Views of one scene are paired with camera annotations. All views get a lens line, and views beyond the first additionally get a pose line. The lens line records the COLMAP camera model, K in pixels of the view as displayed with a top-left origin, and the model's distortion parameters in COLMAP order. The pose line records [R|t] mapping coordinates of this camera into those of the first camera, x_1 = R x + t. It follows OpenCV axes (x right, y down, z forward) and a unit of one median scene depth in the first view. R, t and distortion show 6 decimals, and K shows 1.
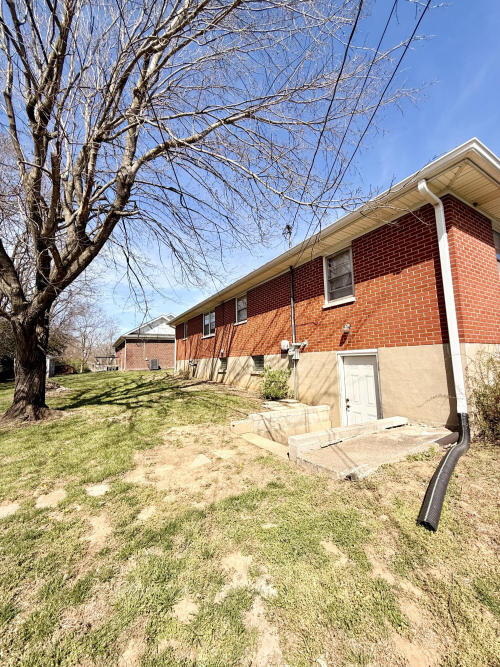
lens RADIAL K [[265.4, 0, 250.9], [0, 265.4, 330.9], [0, 0, 1]] dist [0.000647, 0.000611]
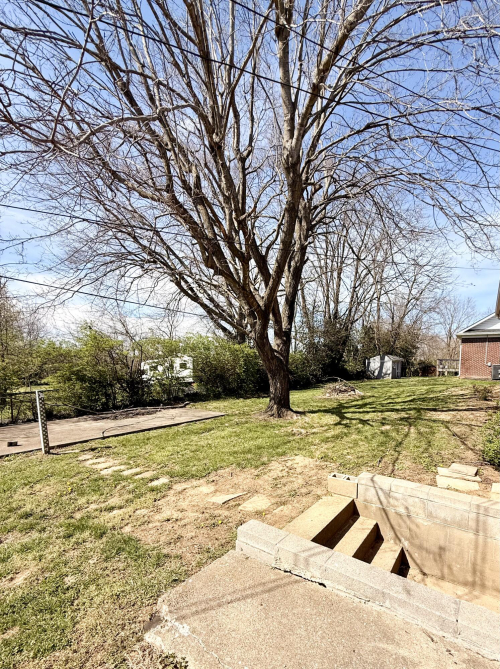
lens RADIAL K [[311.5, 0, 295.2], [0, 311.5, 335.6], [0, 0, 1]] dist [0.000067, 0.000157]
pose [[0.461831, -0.045203, -0.885815, 0.513273], [0.075625, 0.997071, -0.011453, -0.017005], [0.883738, -0.061700, 0.463896, 0.439907]]
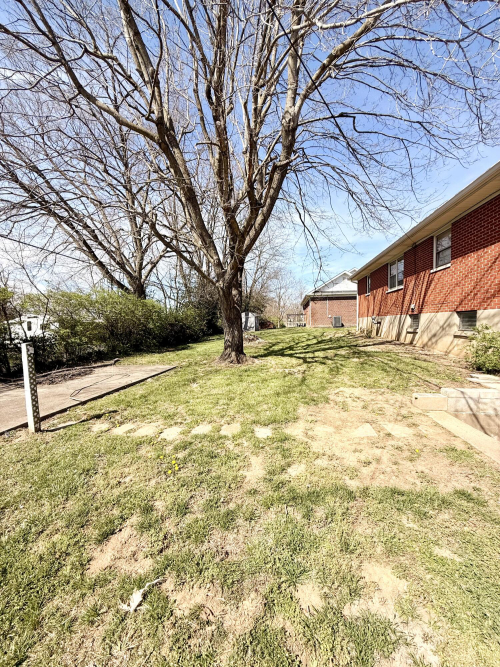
lens RADIAL K [[265.4, 0, 250.9], [0, 265.4, 330.9], [0, 0, 1]] dist [0.000647, 0.000611]
pose [[0.779895, 0.032817, -0.625050, 0.031010], [0.067022, 0.988504, 0.135525, 0.011657], [0.622312, -0.147587, 0.768730, 0.084037]]
